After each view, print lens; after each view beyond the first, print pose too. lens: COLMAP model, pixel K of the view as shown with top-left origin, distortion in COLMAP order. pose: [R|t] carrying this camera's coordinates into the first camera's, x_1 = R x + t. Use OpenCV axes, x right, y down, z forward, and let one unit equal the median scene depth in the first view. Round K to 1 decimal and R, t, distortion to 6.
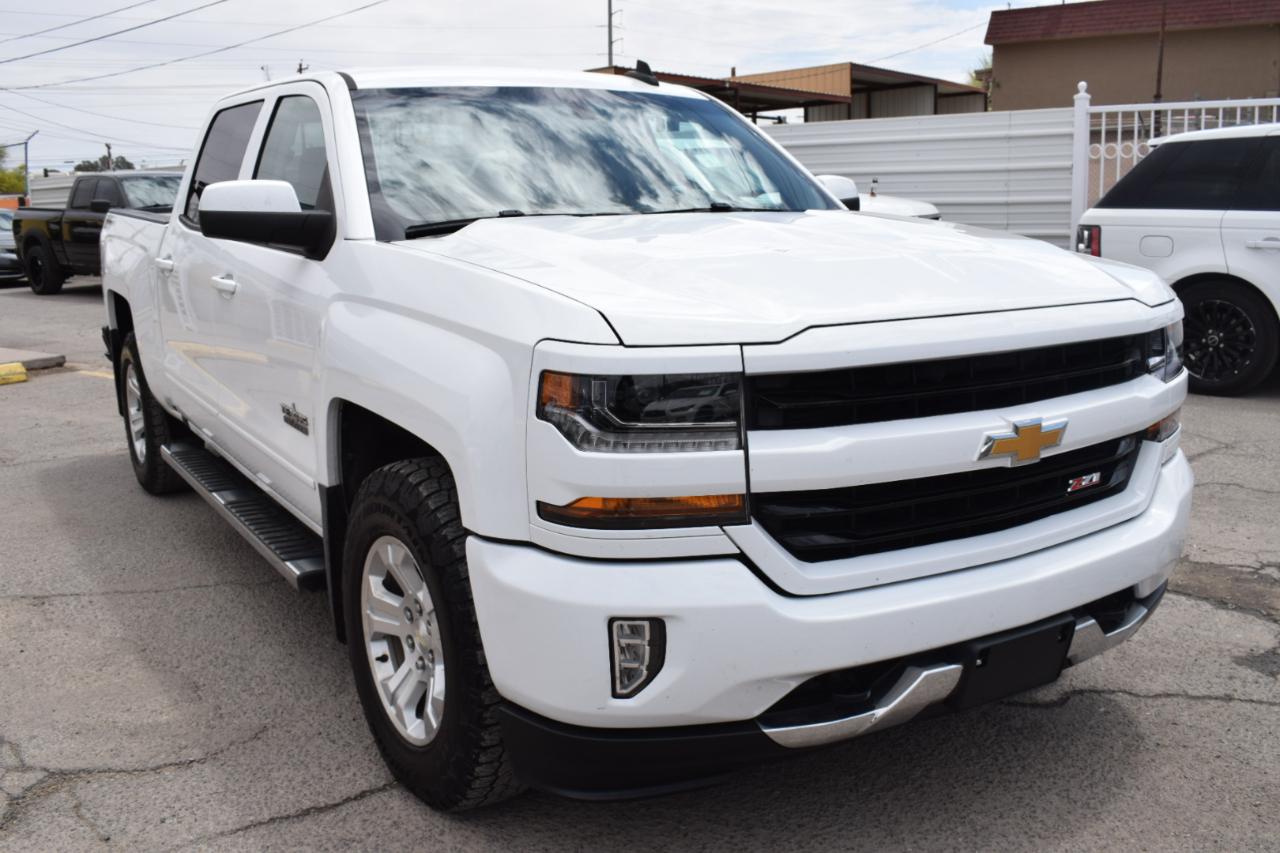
lens RADIAL K [[1183.0, 0, 640.0], [0, 1183.0, 426.5], [0, 0, 1]] dist [-0.069326, -0.000173]
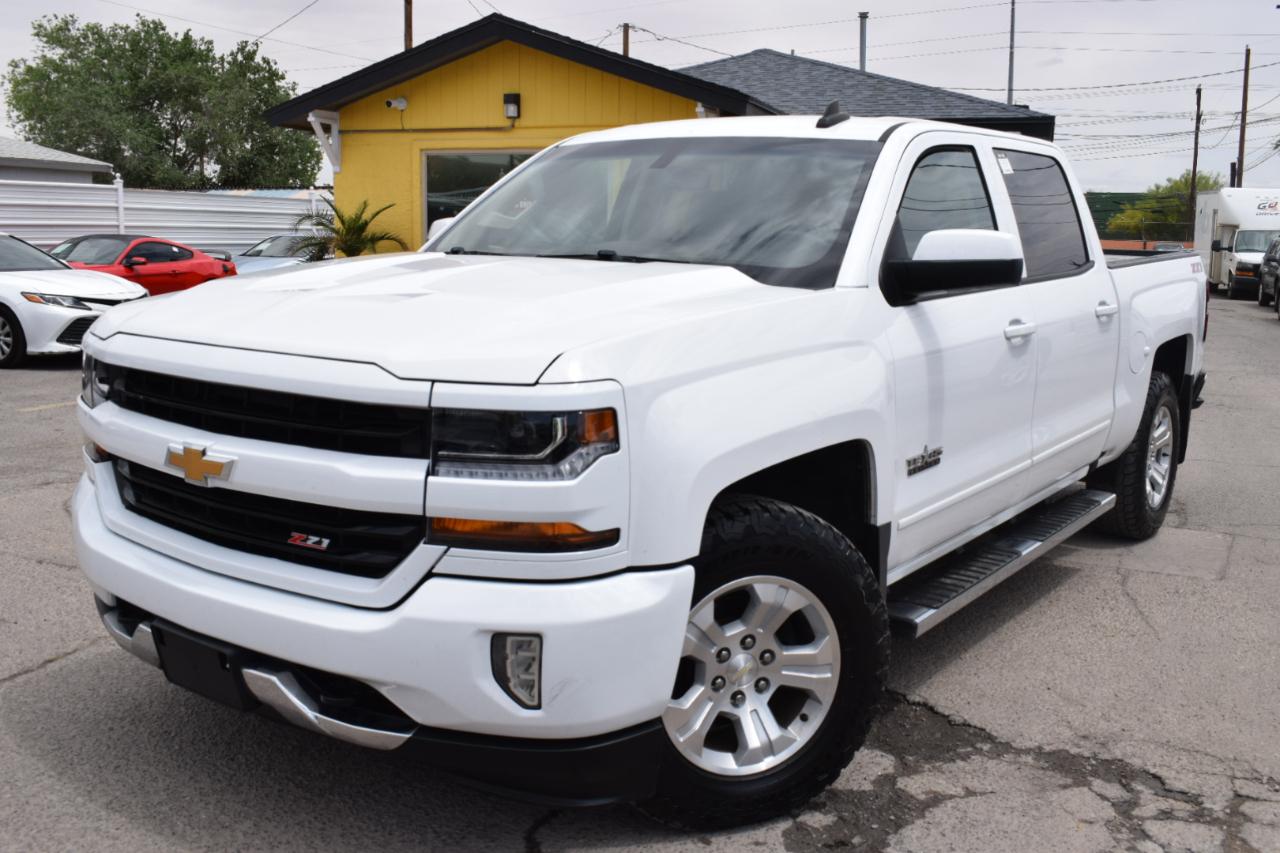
lens RADIAL K [[1255.6, 0, 640.0], [0, 1255.6, 426.5], [0, 0, 1]] dist [-0.069105, -0.008286]
pose [[0.365727, 0.167831, -0.915465, 1.560791], [-0.202981, 0.974314, 0.097528, -0.222173], [0.908319, 0.150153, 0.390399, 0.930824]]
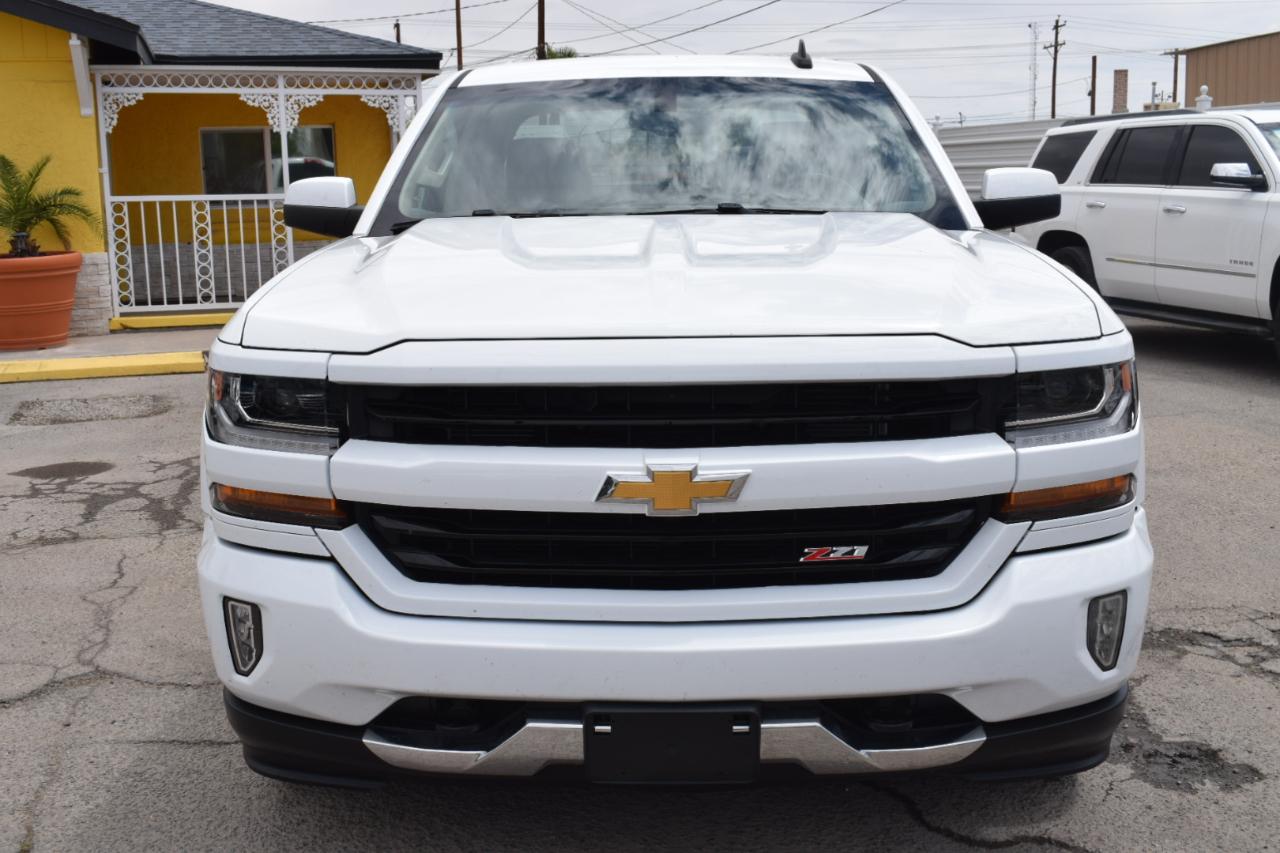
lens RADIAL K [[1372.7, 0, 667.6], [0, 1372.7, 428.4], [0, 0, 1]] dist [-0.075360, 0.019316]
pose [[0.842276, 0.101247, -0.529453, 0.869880], [-0.102931, 0.994338, 0.026400, -0.059270], [0.529128, 0.032261, 0.847928, 0.138473]]
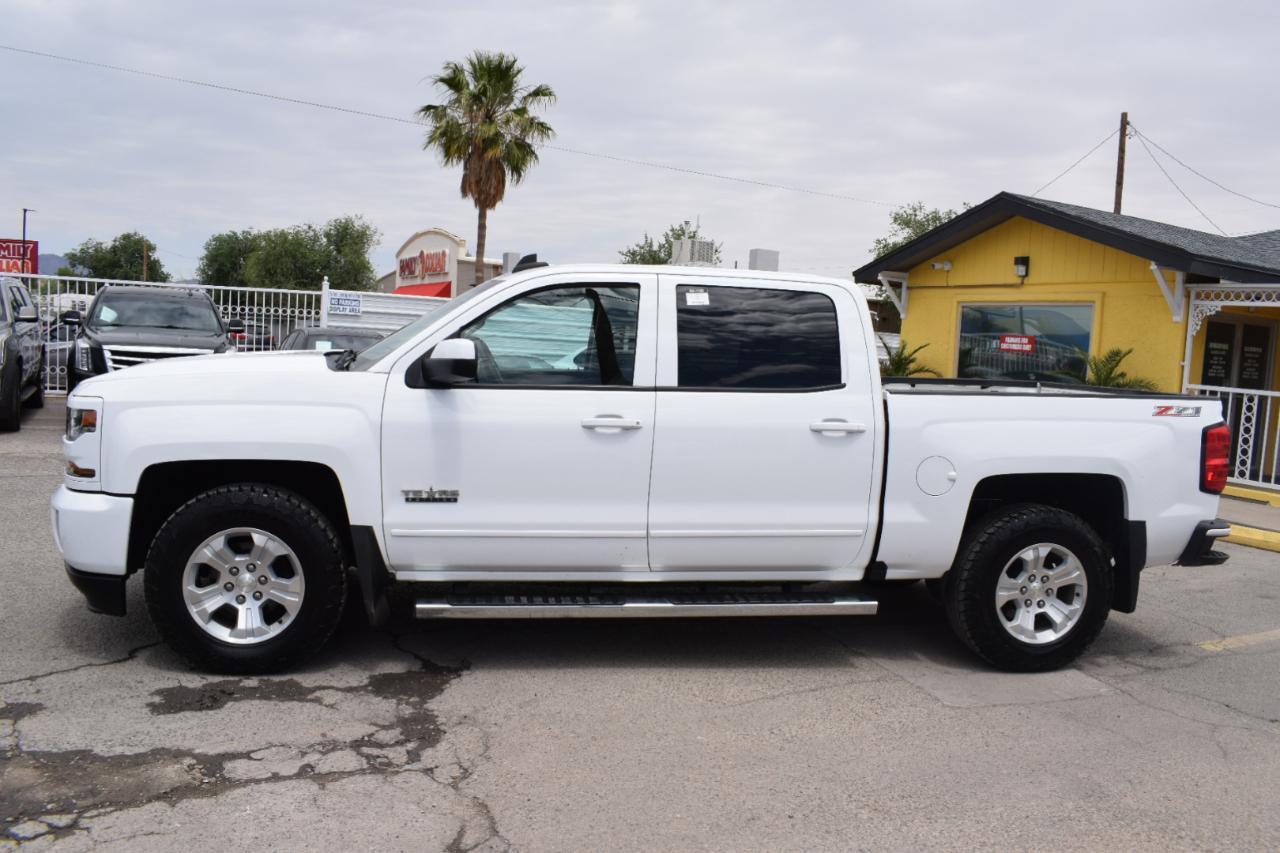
lens RADIAL K [[1012.6, 0, 640.0], [0, 1012.6, 426.5], [0, 0, 1]] dist [-0.097869, 0.002289]
pose [[-0.389219, 0.074117, -0.918158, 1.788518], [-0.228615, 0.957799, 0.174230, -0.617913], [0.892325, 0.277719, -0.355849, 2.780725]]
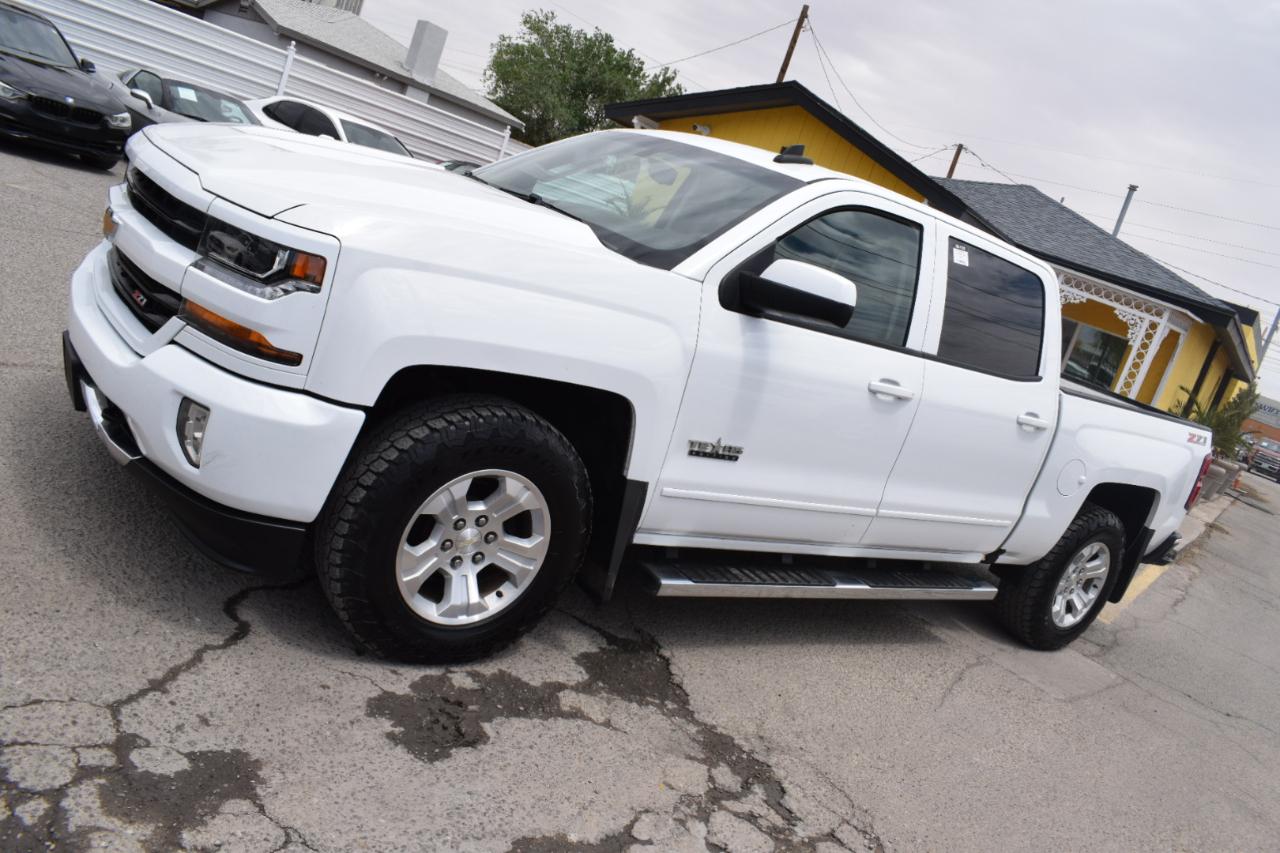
lens RADIAL K [[1012.6, 0, 640.0], [0, 1012.6, 426.5], [0, 0, 1]] dist [-0.097869, 0.002289]
pose [[0.049349, 0.242848, -0.968808, 1.637299], [-0.504546, 0.843187, 0.185659, -0.337784], [0.861974, 0.479646, 0.164139, 1.509980]]
